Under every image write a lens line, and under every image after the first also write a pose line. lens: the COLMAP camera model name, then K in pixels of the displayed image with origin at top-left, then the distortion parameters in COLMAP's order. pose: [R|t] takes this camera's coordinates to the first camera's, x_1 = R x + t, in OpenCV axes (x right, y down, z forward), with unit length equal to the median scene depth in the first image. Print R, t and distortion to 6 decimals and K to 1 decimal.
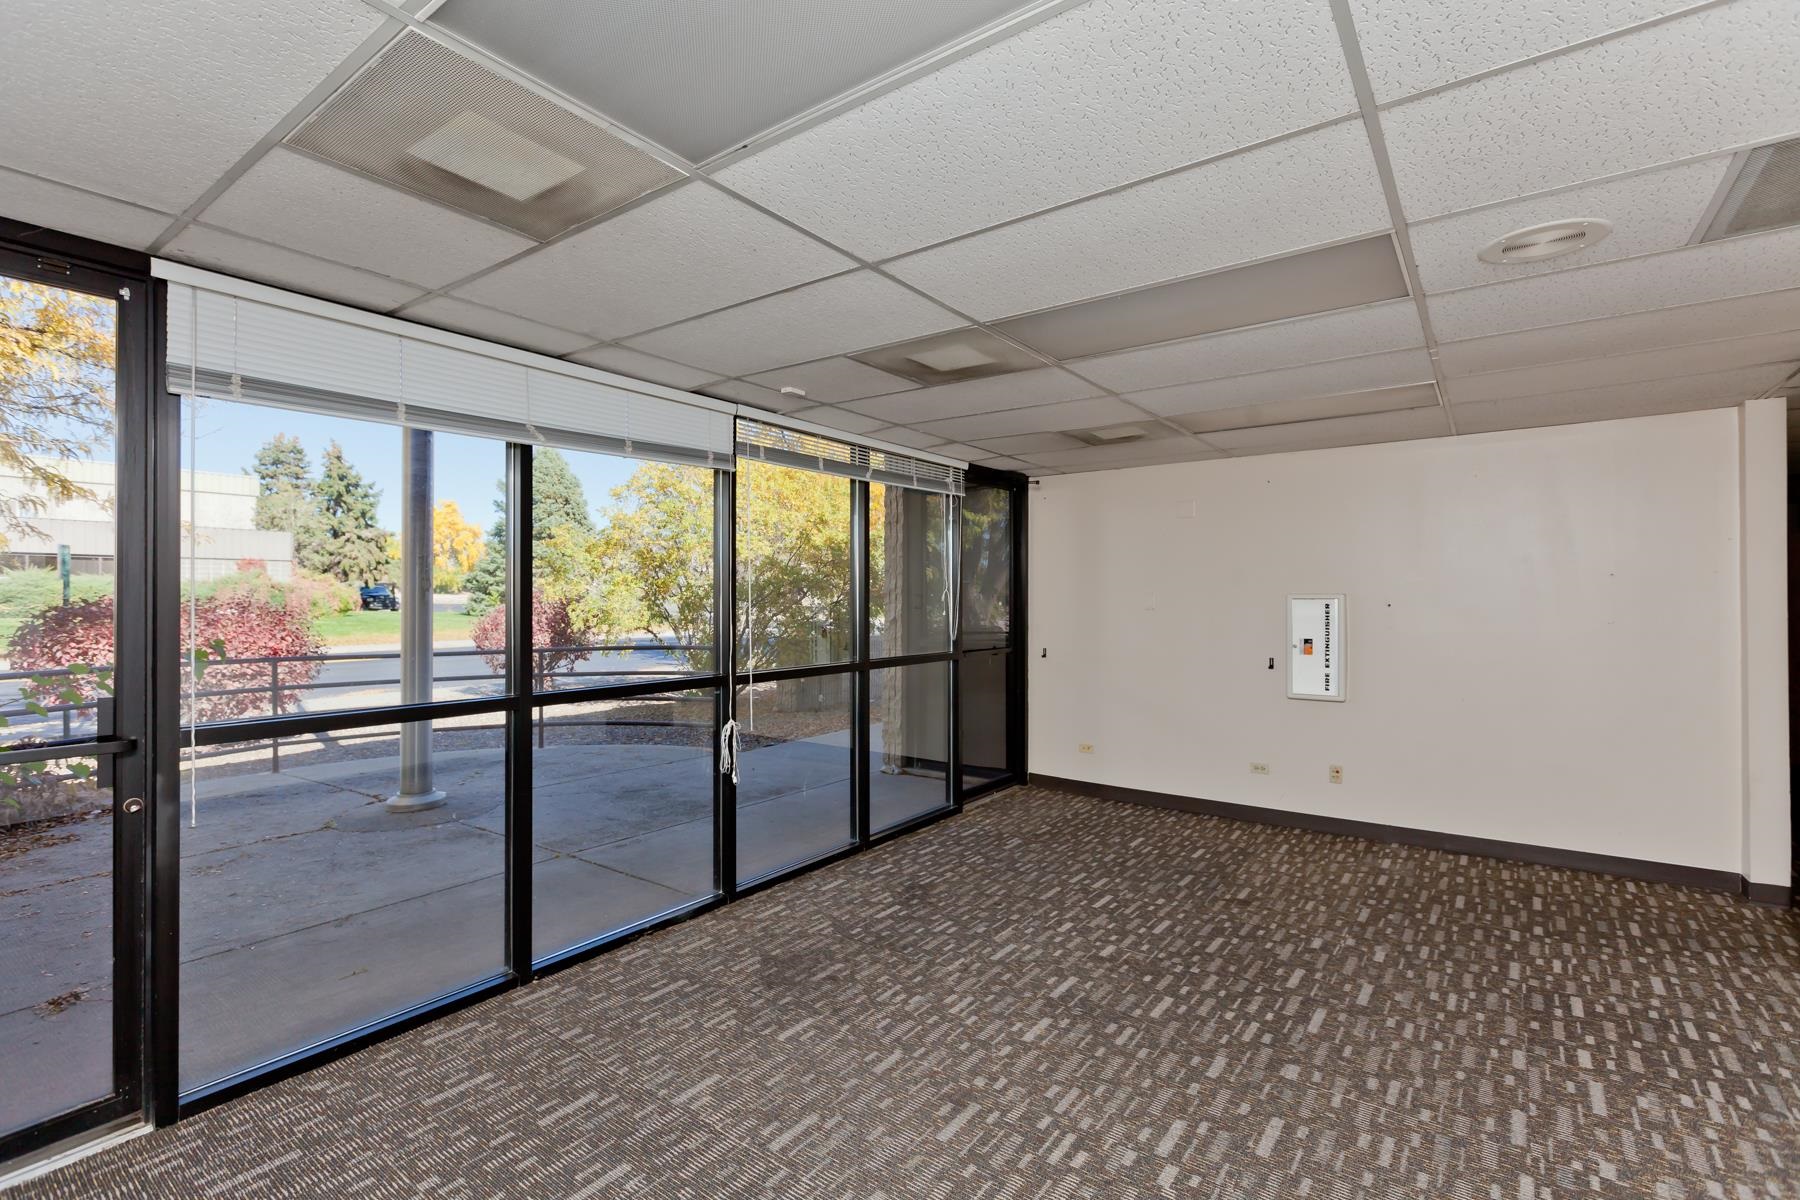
lens RADIAL K [[818.1, 0, 888.6], [0, 818.1, 593.8], [0, 0, 1]] dist [0.002684, -0.001644]
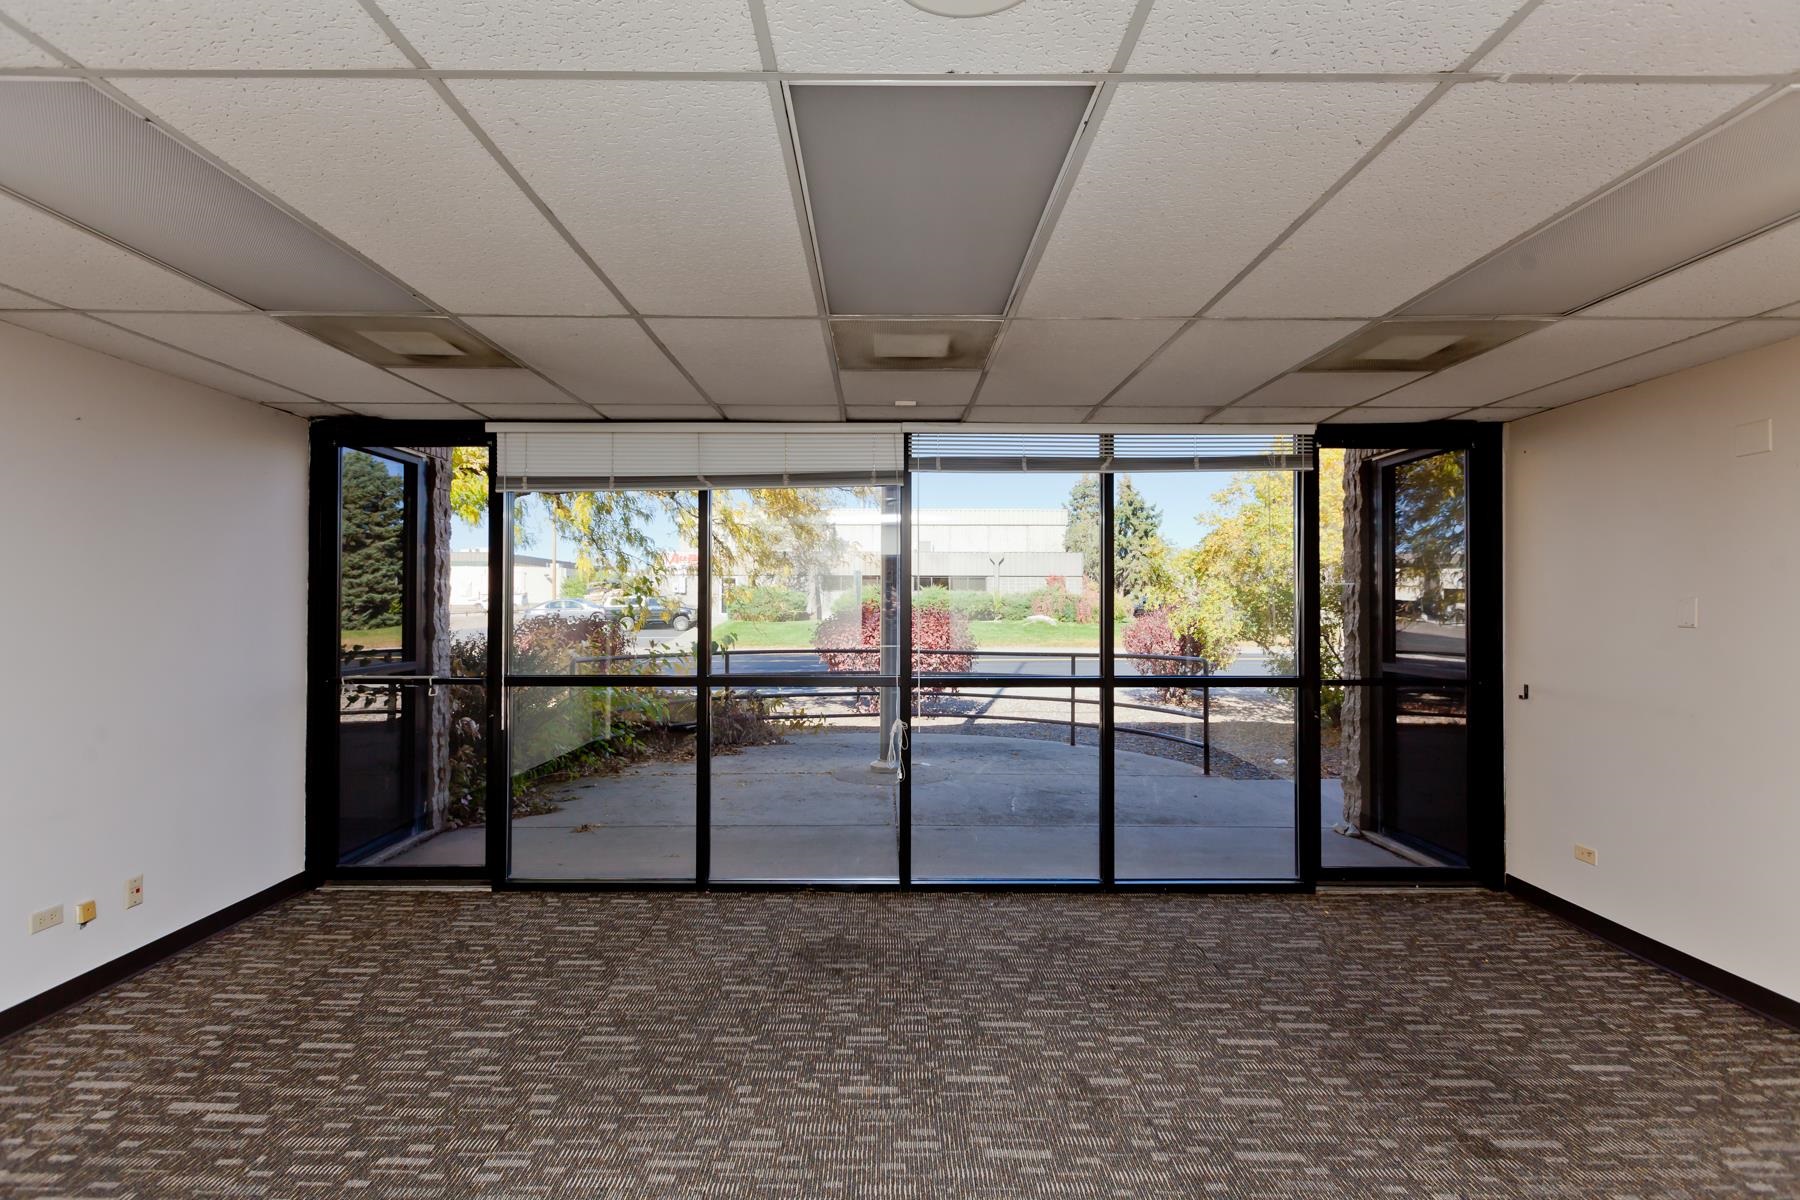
lens RADIAL K [[818.2, 0, 886.9], [0, 818.2, 597.1], [0, 0, 1]] dist [0.001270, -0.000262]
pose [[0.601121, -0.008095, -0.799117, 0.803089], [0.002010, 0.999961, -0.008617, 0.005023], [0.799156, 0.003574, 0.601113, 0.425770]]
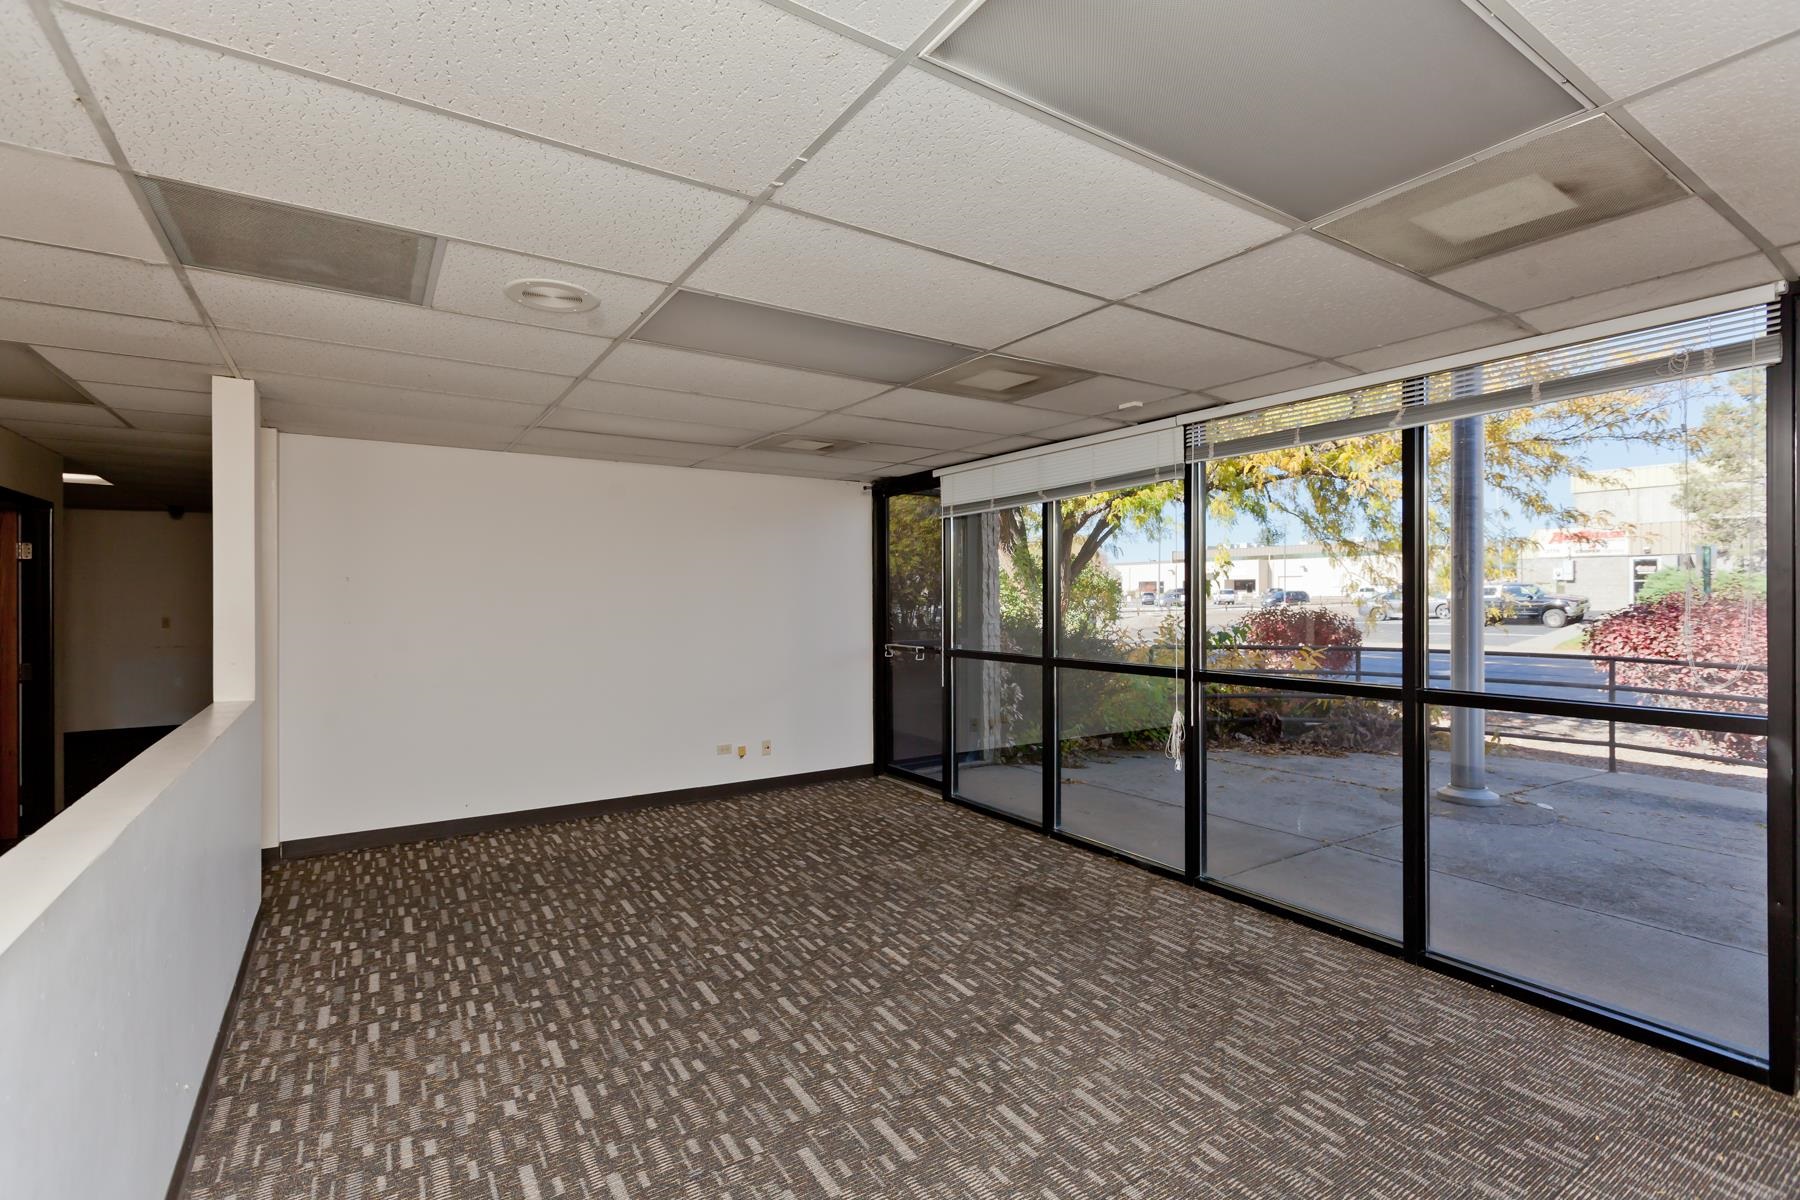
lens RADIAL K [[818.1, 0, 888.6], [0, 818.1, 593.8], [0, 0, 1]] dist [0.002684, -0.001644]
pose [[-0.347019, -0.004118, -0.937849, 1.166847], [0.006106, 0.999959, -0.006651, 0.006016], [0.937838, -0.008035, -0.346980, 1.251136]]
